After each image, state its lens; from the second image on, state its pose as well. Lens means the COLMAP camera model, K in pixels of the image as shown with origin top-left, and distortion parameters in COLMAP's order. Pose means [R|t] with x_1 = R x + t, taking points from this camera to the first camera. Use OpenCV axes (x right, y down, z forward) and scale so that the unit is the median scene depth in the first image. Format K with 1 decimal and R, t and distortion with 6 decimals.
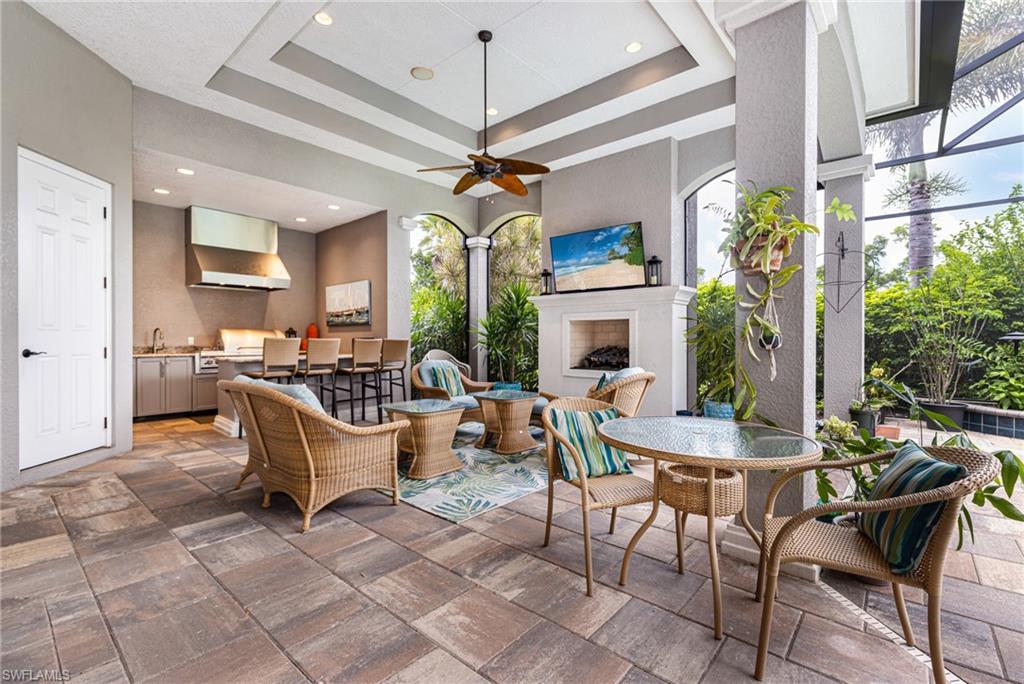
lens RADIAL K [[447.6, 0, 511.3], [0, 447.6, 342.5], [0, 0, 1]] dist [-0.000215, 0.000583]
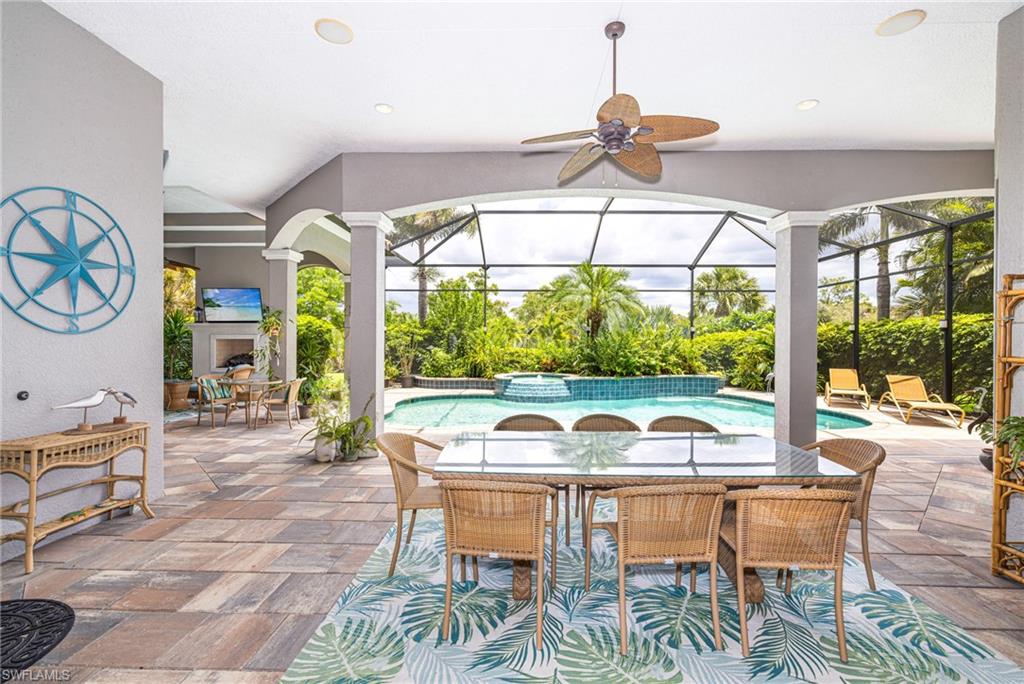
lens RADIAL K [[447.6, 0, 515.2], [0, 447.6, 342.7], [0, 0, 1]] dist [-0.000215, 0.000583]
pose [[0.769601, -0.000016, 0.638525, -0.074520], [-0.000223, 1.000000, 0.000294, -0.034361], [-0.638525, -0.000369, 0.769601, -0.975443]]
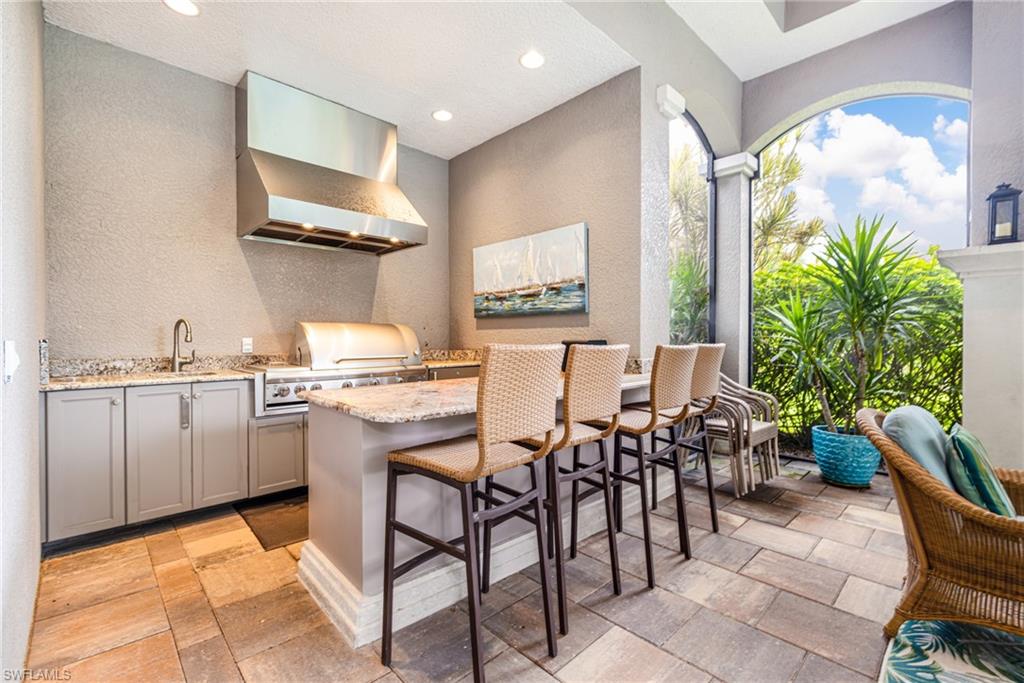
lens RADIAL K [[447.6, 0, 509.2], [0, 447.6, 341.8], [0, 0, 1]] dist [-0.000215, 0.000583]
pose [[0.994721, 0.002893, -0.102577, -0.385770], [-0.002621, 0.999993, 0.002791, -0.010140], [0.102584, -0.002507, 0.994721, 0.550801]]
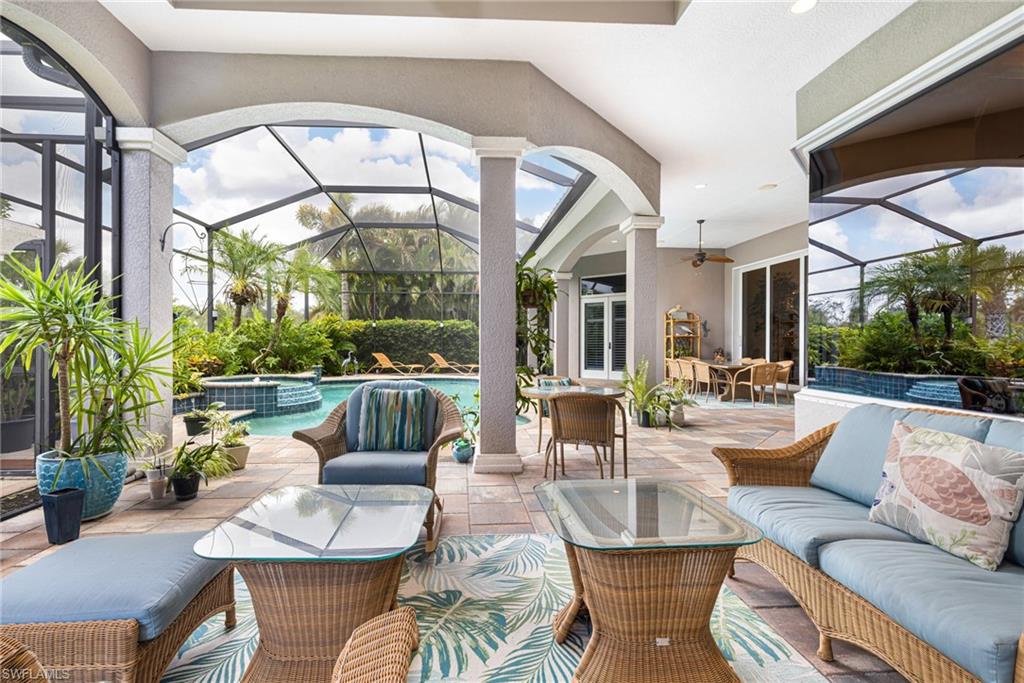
lens RADIAL K [[447.6, 0, 482.8], [0, 447.6, 342.8], [0, 0, 1]] dist [-0.000215, 0.000583]
pose [[-0.687980, -0.003169, 0.725723, -0.238529], [0.004358, 0.999954, 0.008498, -0.009815], [-0.725717, 0.009009, -0.687935, 0.835749]]
